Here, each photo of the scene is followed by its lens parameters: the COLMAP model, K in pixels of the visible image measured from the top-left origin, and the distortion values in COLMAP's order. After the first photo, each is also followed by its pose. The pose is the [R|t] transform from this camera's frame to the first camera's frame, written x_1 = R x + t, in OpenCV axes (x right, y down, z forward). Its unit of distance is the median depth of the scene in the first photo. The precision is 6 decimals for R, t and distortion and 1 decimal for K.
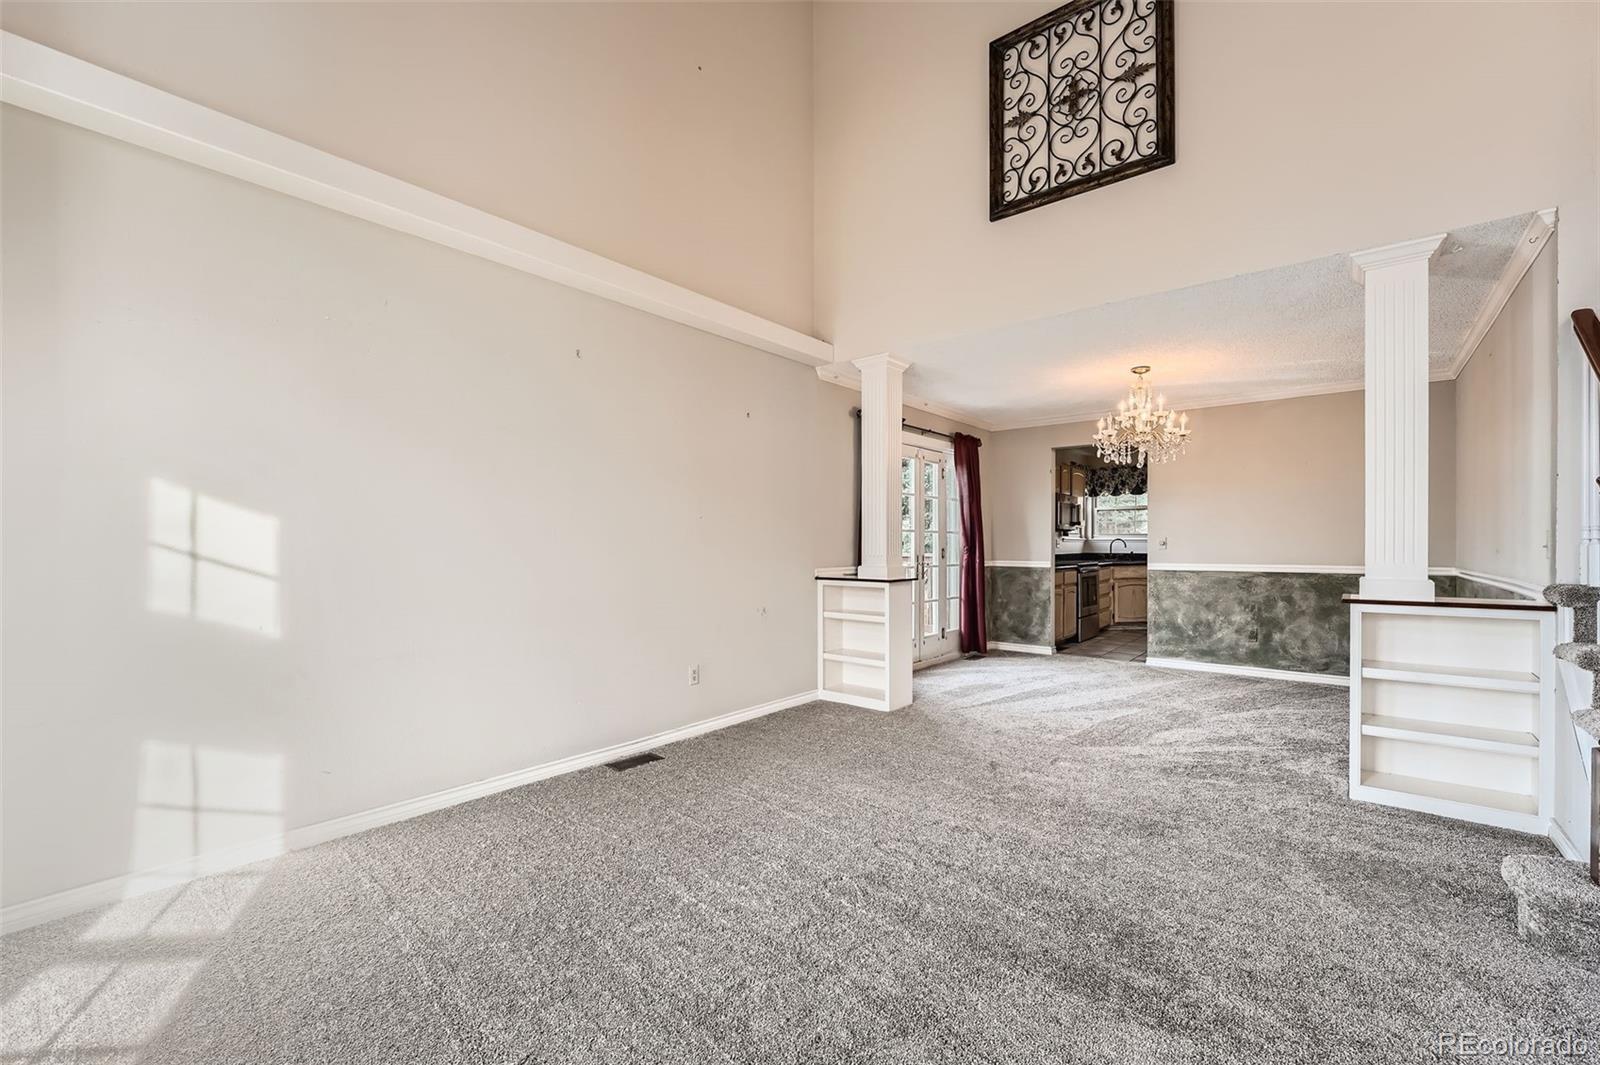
lens RADIAL K [[661.6, 0, 778.4], [0, 661.6, 544.9], [0, 0, 1]] dist [-0.008503, -0.000411]
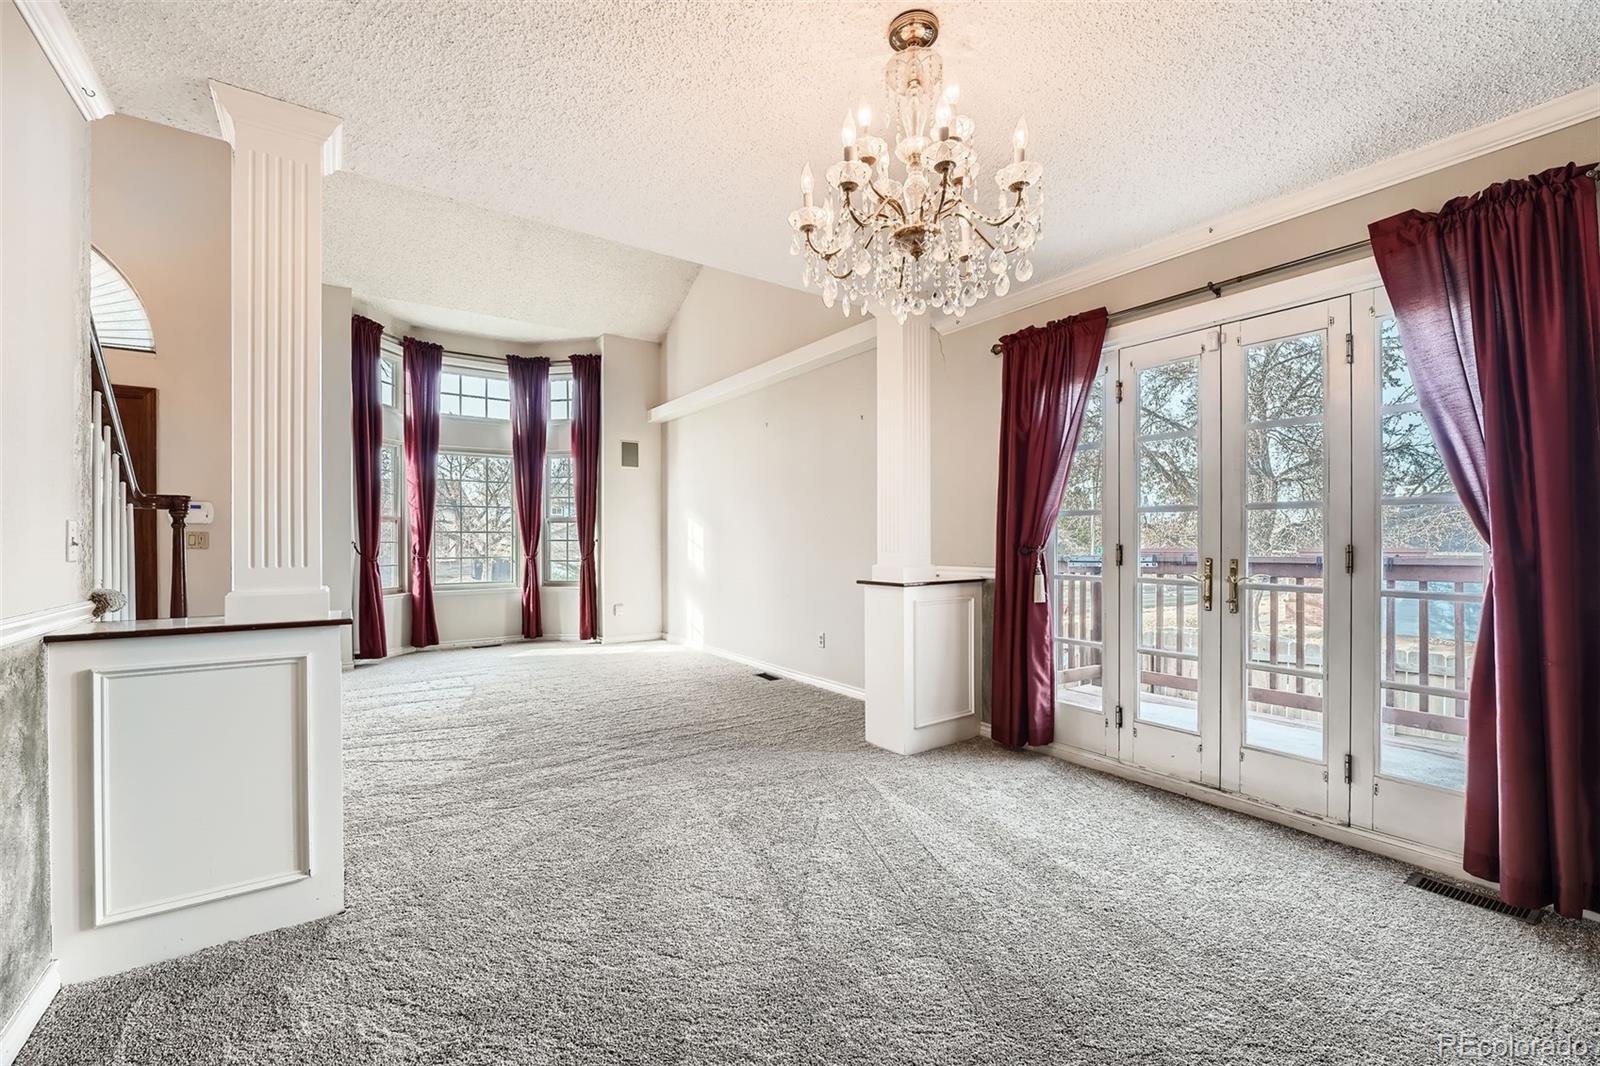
lens RADIAL K [[661.6, 0, 797.7], [0, 661.6, 541.0], [0, 0, 1]] dist [-0.008503, -0.000411]
pose [[-0.239472, 0.007217, -0.970876, 0.902686], [0.003767, 0.999972, 0.006504, -0.001485], [0.970896, -0.002100, -0.239492, 1.017812]]
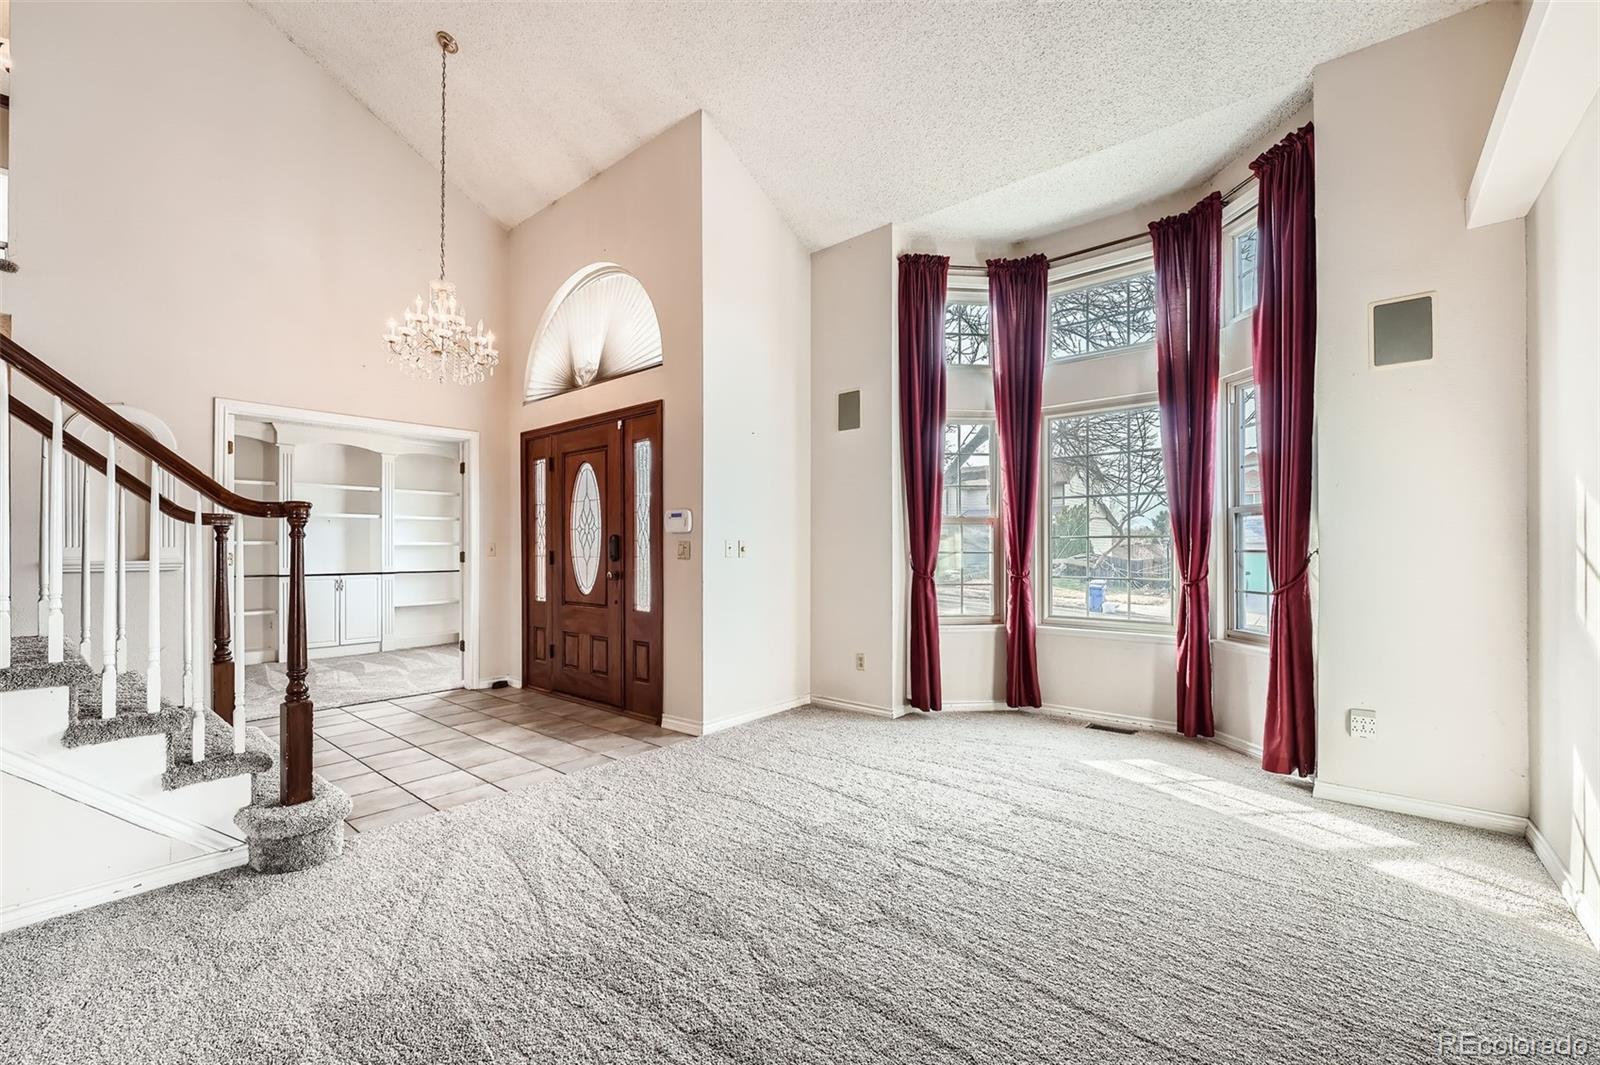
lens RADIAL K [[661.6, 0, 791.5], [0, 661.6, 545.2], [0, 0, 1]] dist [-0.008503, -0.000411]
pose [[-0.999985, 0.005440, 0.000746, 0.092993], [0.005437, 0.999976, -0.004279, -0.001341], [-0.000770, -0.004275, -0.999991, 0.871718]]
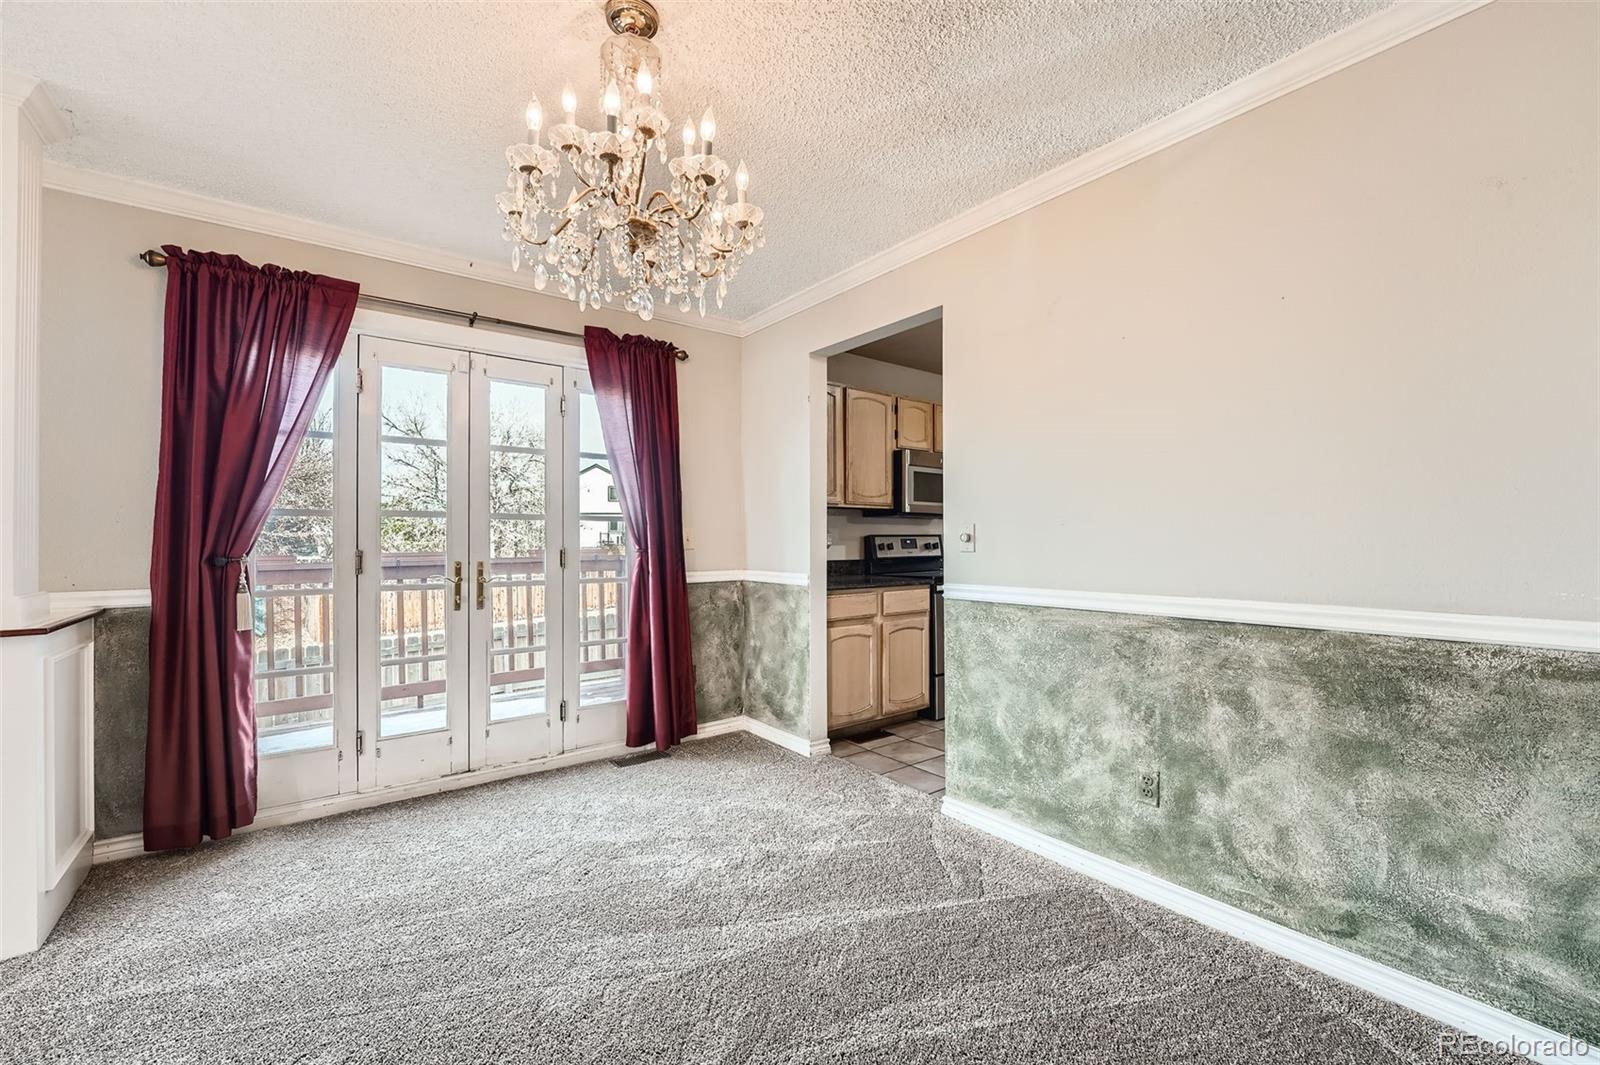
lens RADIAL K [[661.6, 0, 770.2], [0, 661.6, 531.6], [0, 0, 1]] dist [-0.008503, -0.000411]
pose [[0.977291, -0.003713, -0.211870, 0.679080], [0.000916, 0.999911, -0.013301, -0.001162], [0.211901, 0.012805, 0.977207, 0.681022]]
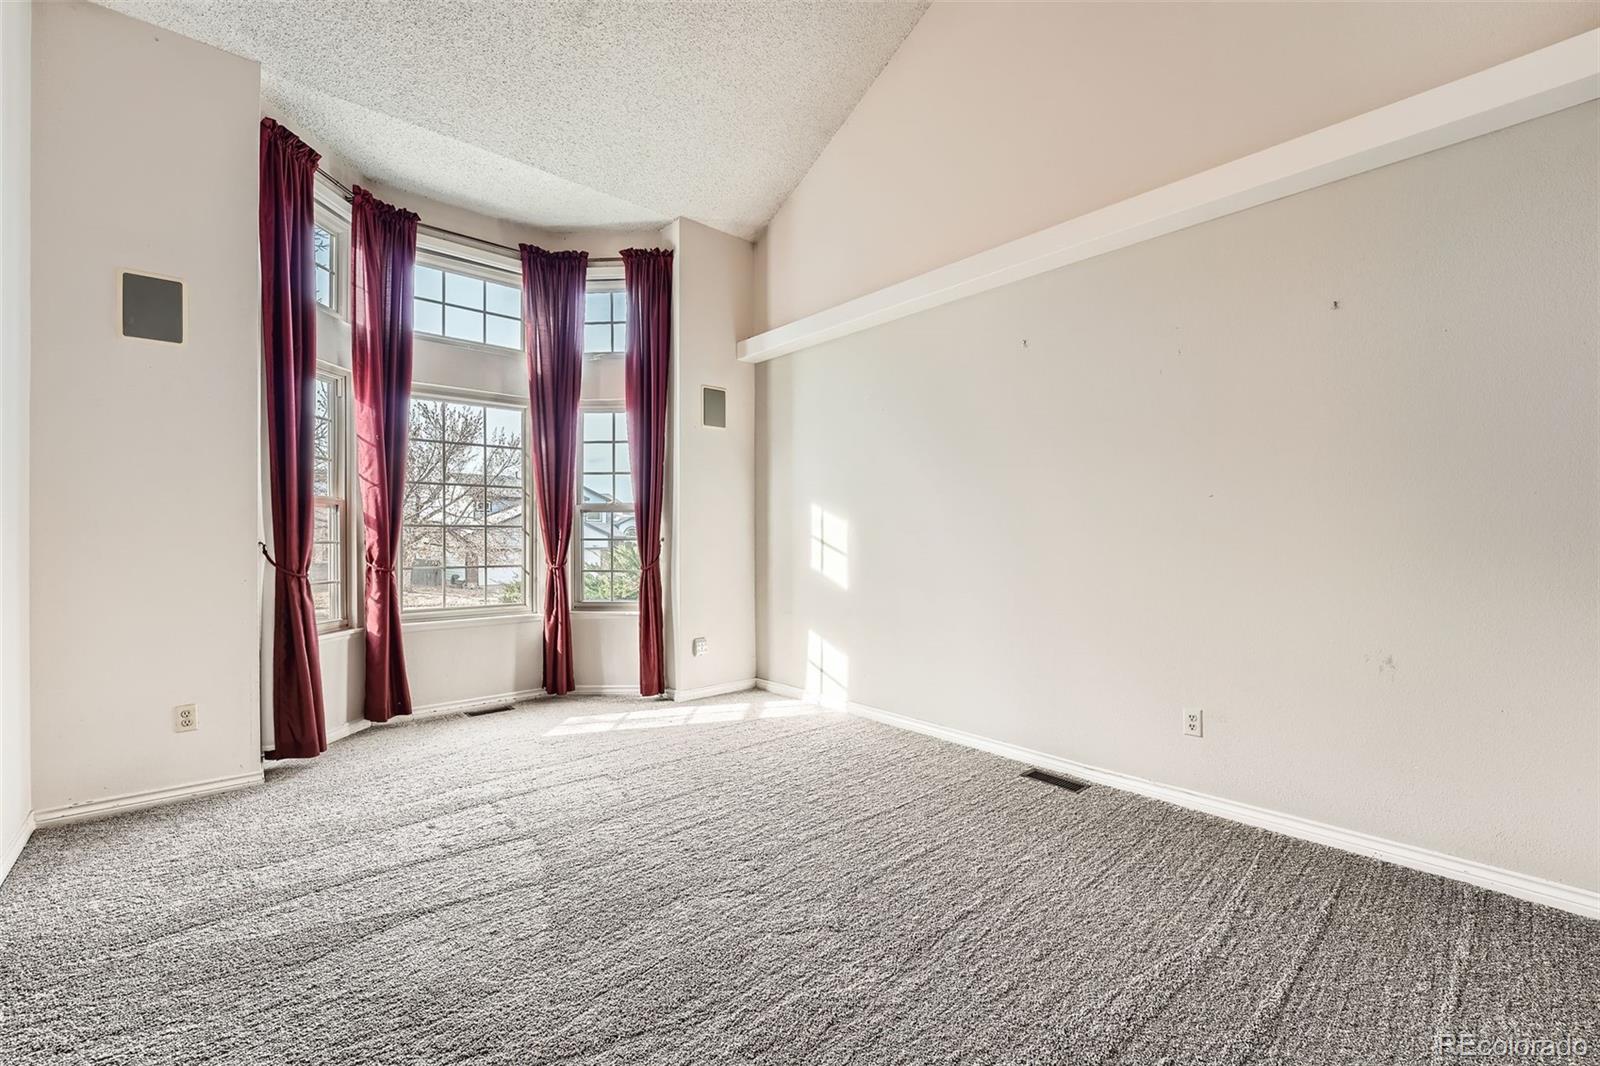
lens RADIAL K [[661.6, 0, 792.2], [0, 661.6, 540.1], [0, 0, 1]] dist [-0.008503, -0.000411]
pose [[-0.136719, 0.007822, -0.990579, 0.498361], [0.001967, 0.999969, 0.007625, -0.000996], [0.990608, -0.000906, -0.136730, 0.547152]]
